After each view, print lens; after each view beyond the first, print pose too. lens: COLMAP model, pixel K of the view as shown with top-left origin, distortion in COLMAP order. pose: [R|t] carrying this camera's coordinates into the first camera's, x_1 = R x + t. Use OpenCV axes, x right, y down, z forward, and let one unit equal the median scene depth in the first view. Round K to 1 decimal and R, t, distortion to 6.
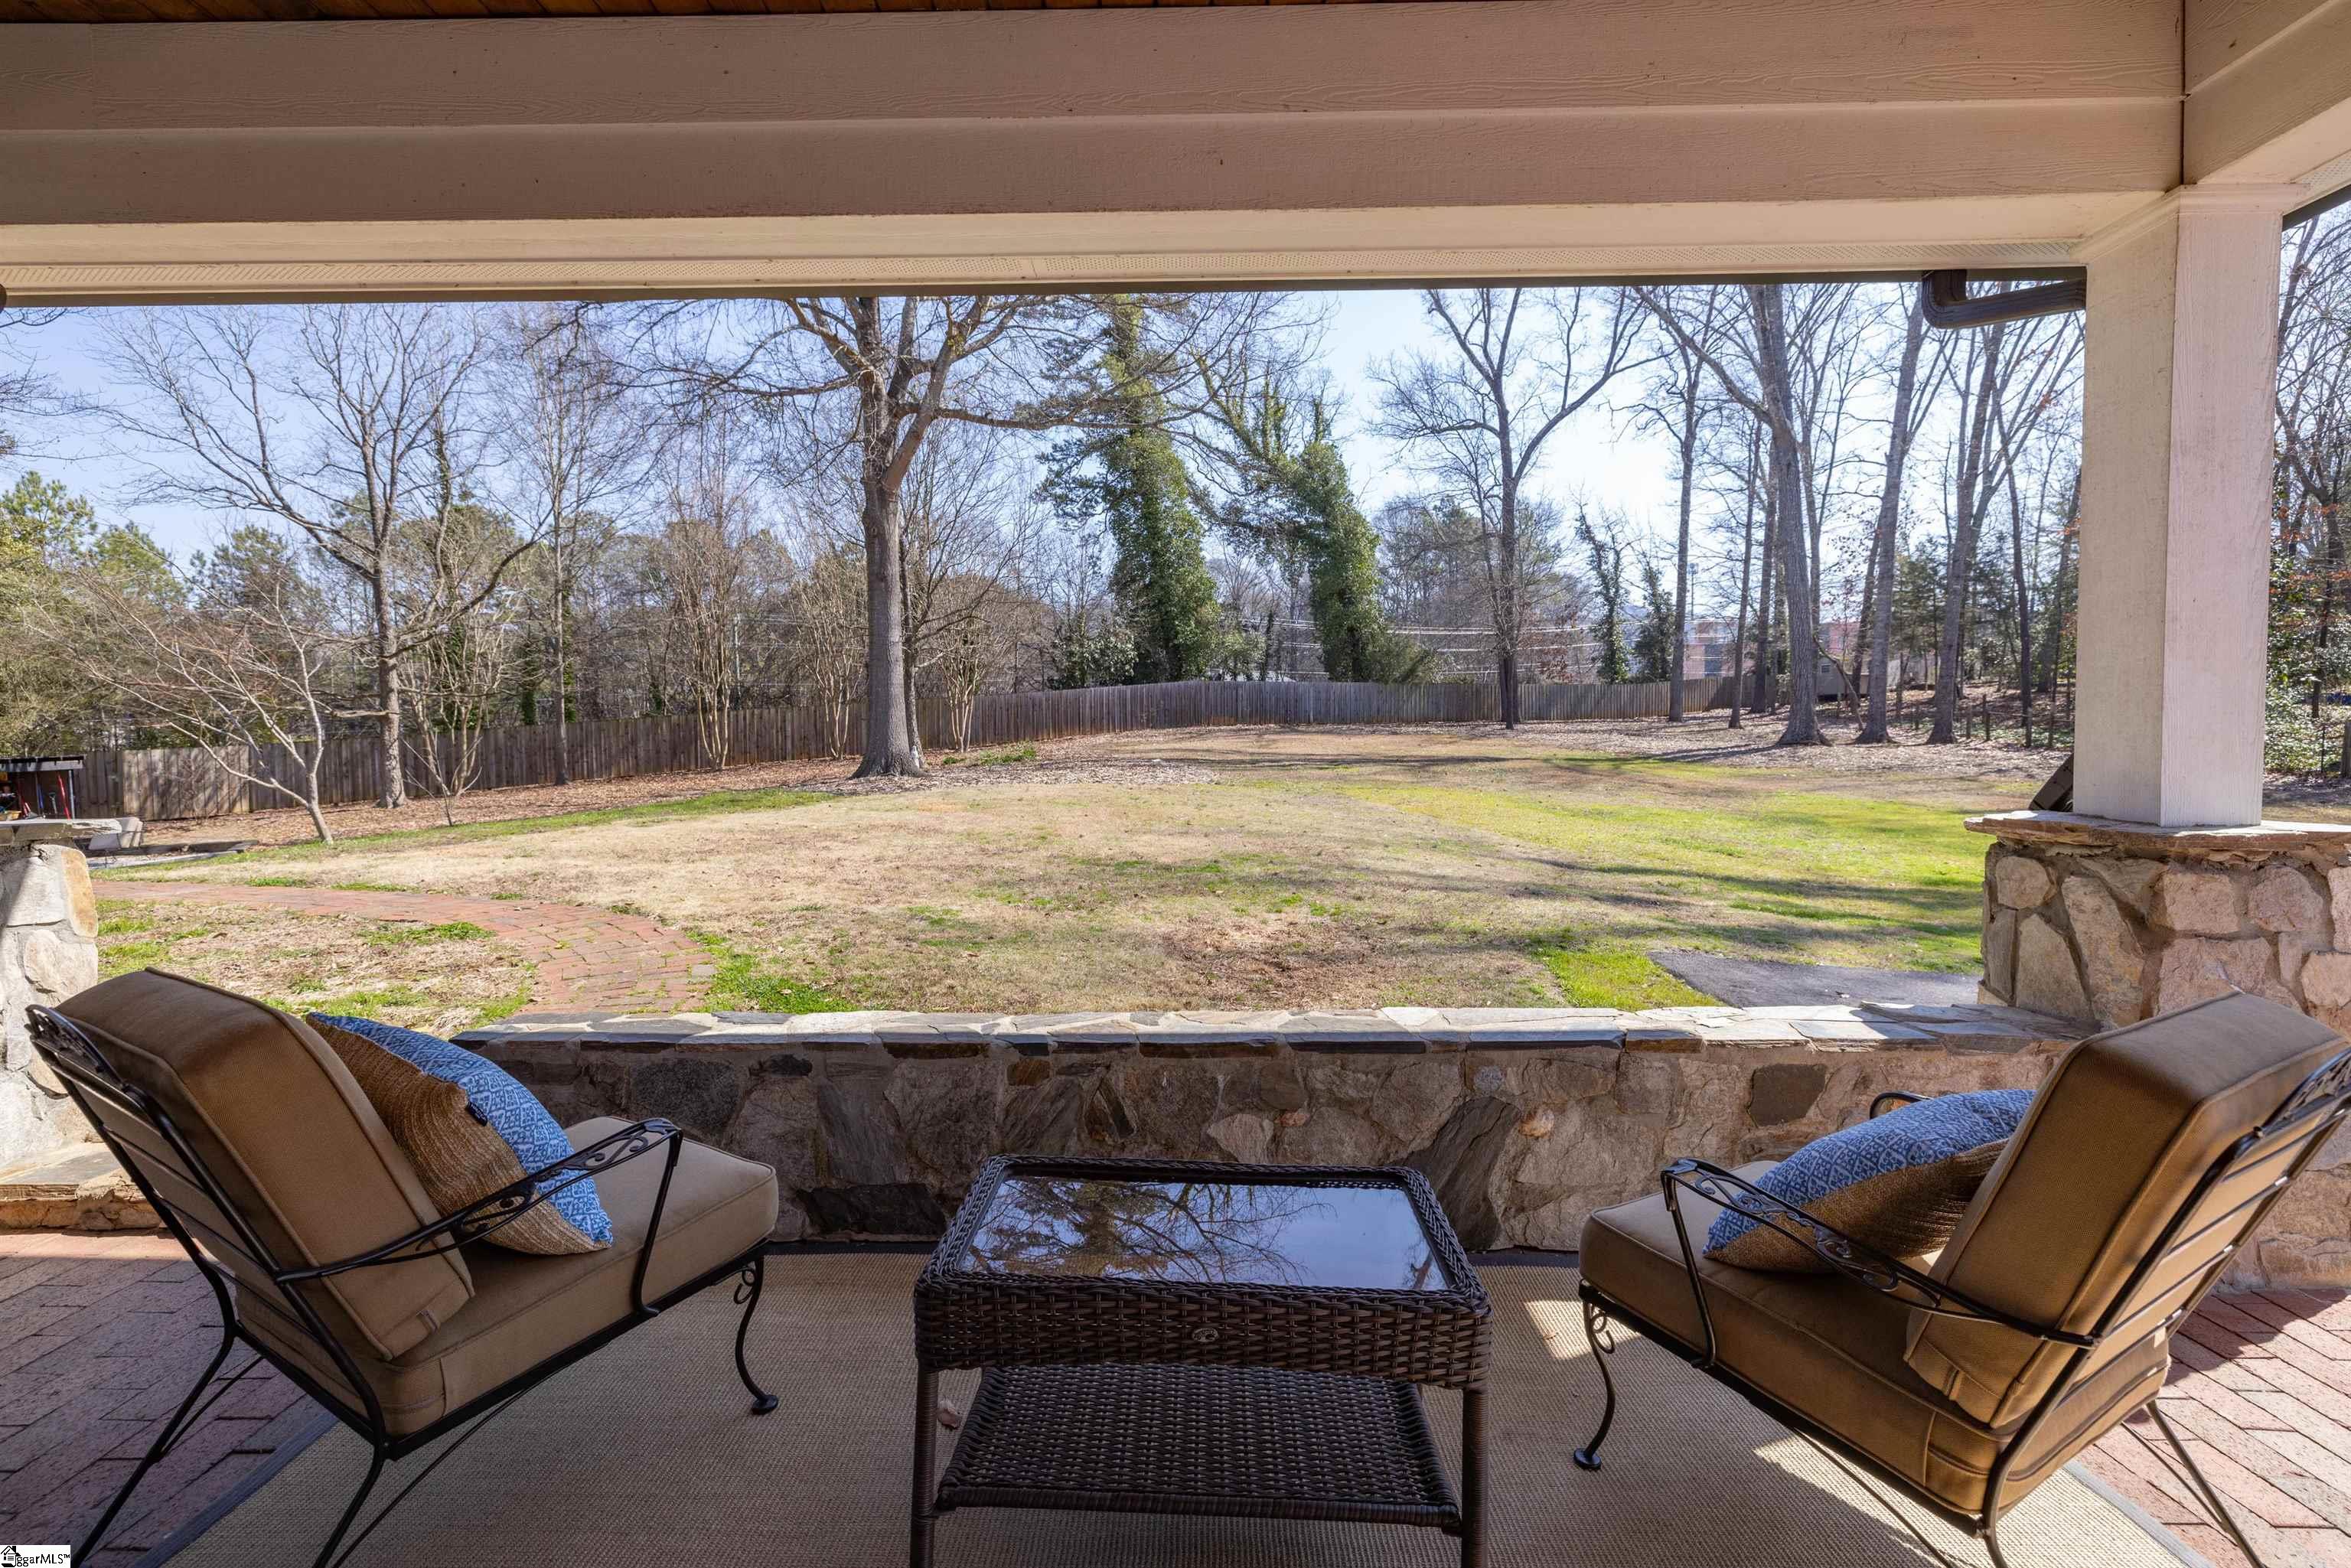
lens RADIAL K [[983.8, 0, 1182.0], [0, 983.8, 783.4], [0, 0, 1]] dist [0.001392, 0.000295]
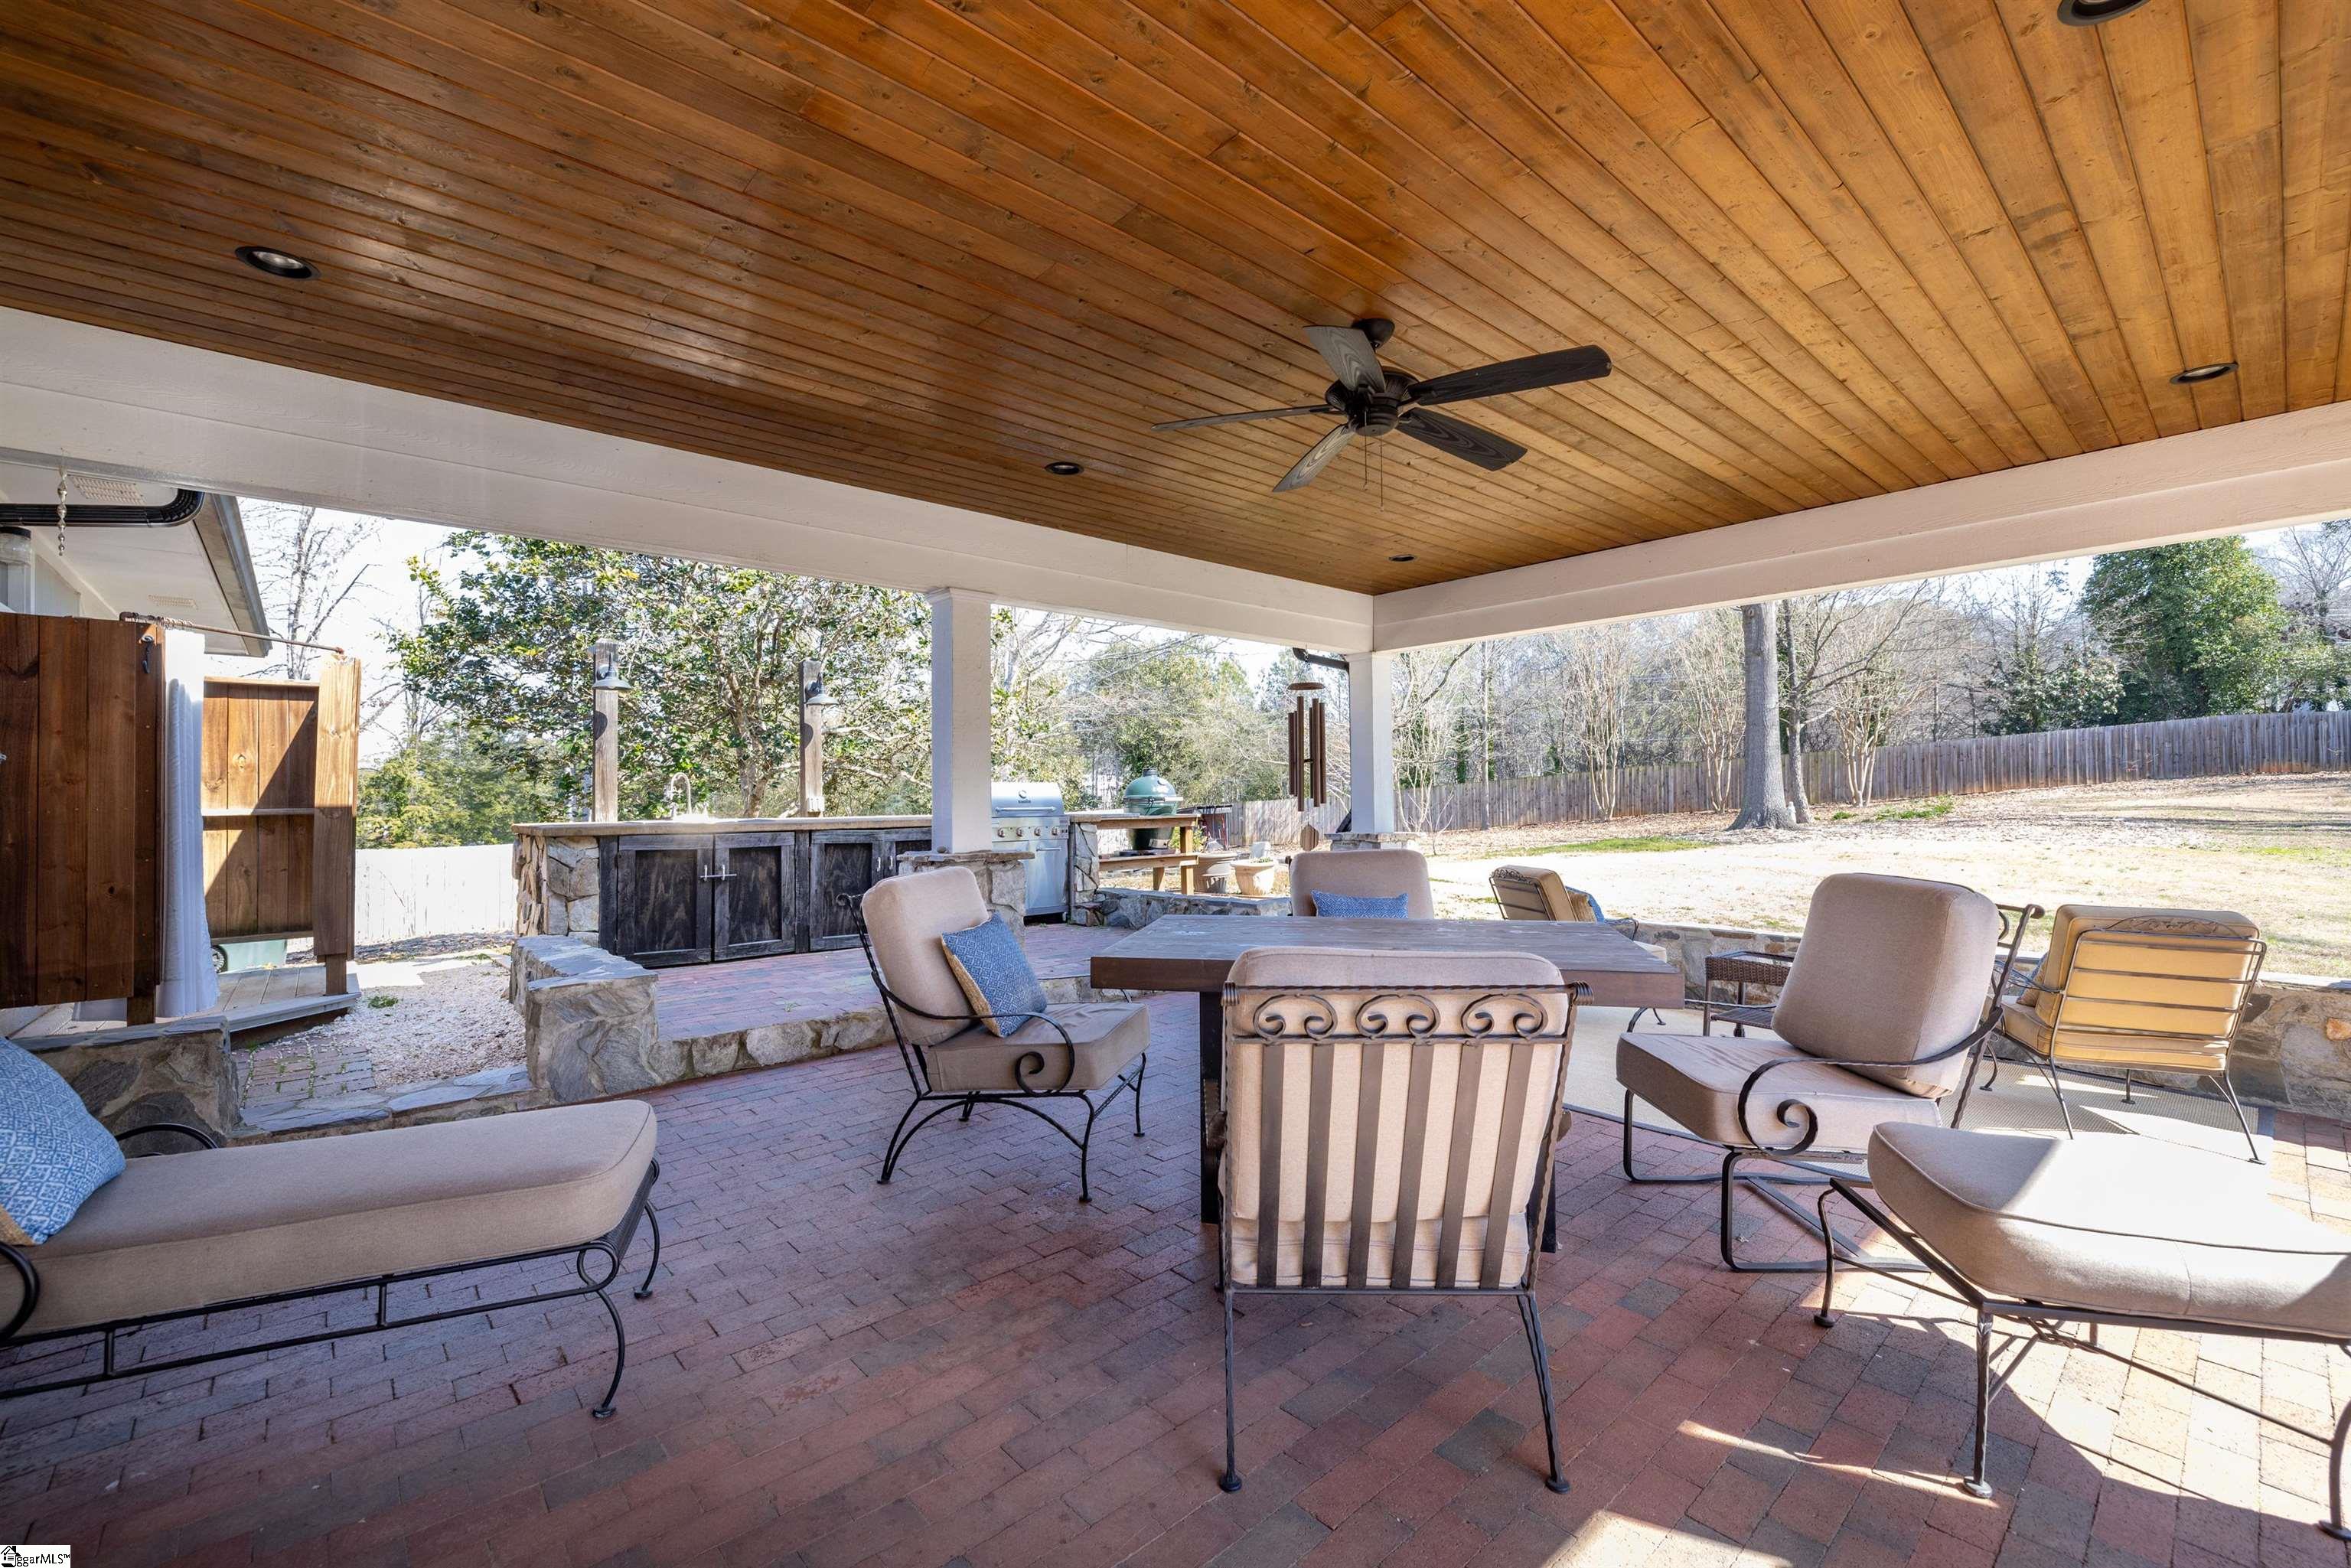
lens RADIAL K [[983.8, 0, 1182.0], [0, 983.8, 783.4], [0, 0, 1]] dist [0.001392, 0.000295]
pose [[0.666778, -0.008609, -0.745207, 0.047503], [-0.030442, 0.998784, -0.038777, 0.002227], [0.744635, 0.048541, 0.665705, -0.119193]]
